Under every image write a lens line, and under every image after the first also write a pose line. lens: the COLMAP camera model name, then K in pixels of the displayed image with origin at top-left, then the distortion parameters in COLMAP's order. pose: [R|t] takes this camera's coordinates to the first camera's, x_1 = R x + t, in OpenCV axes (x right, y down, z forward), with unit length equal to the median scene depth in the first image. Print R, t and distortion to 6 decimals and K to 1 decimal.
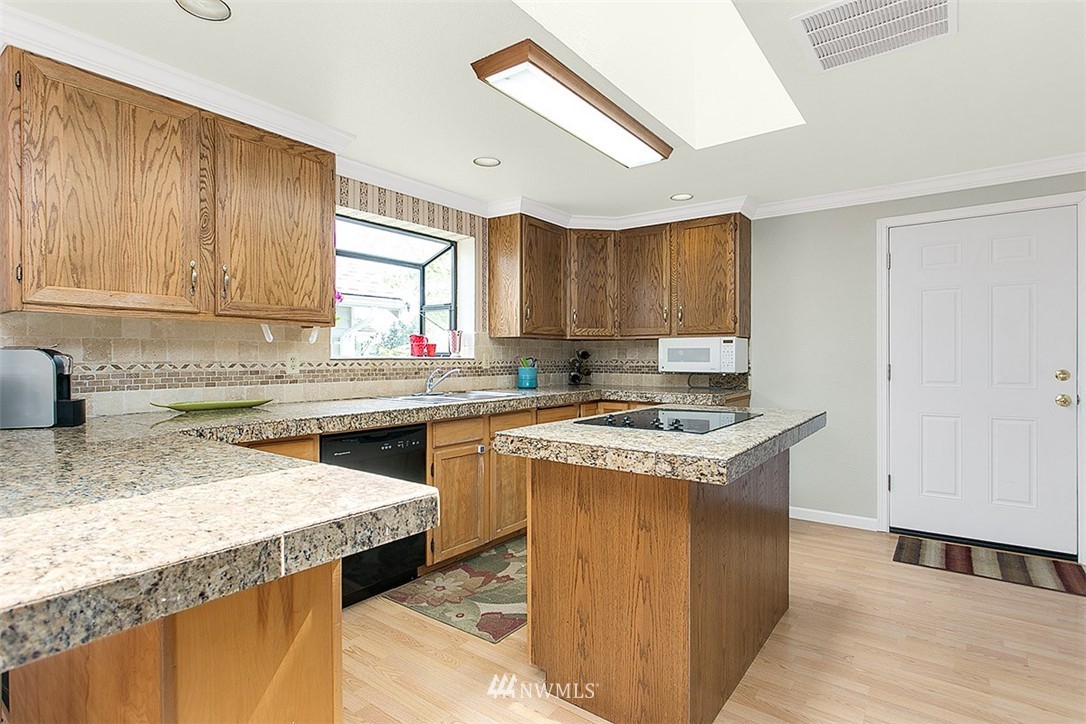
lens RADIAL K [[542.4, 0, 542.1], [0, 542.4, 358.1], [0, 0, 1]] dist [-0.002221, 0.000678]
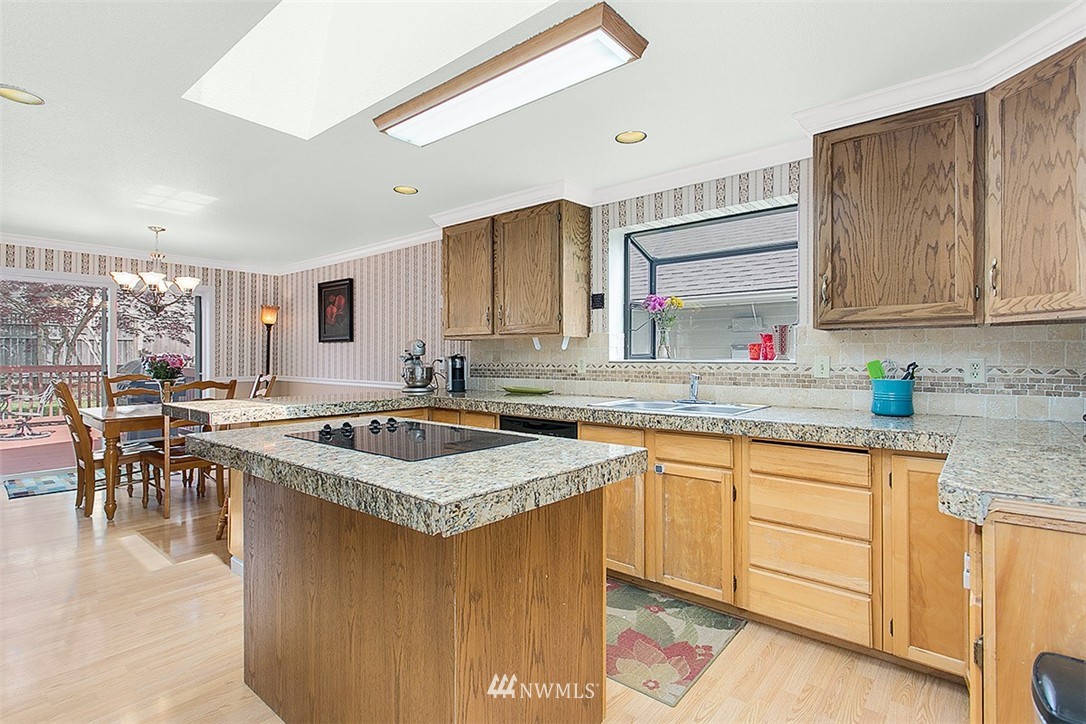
lens RADIAL K [[523.1, 0, 546.7], [0, 523.1, 356.4], [0, 0, 1]] dist [-0.000824, 0.000100]
pose [[-0.040757, -0.004148, -0.999160, 0.754386], [-0.002280, 0.999989, -0.004059, -0.005148], [0.999166, 0.002113, -0.040766, 0.915571]]
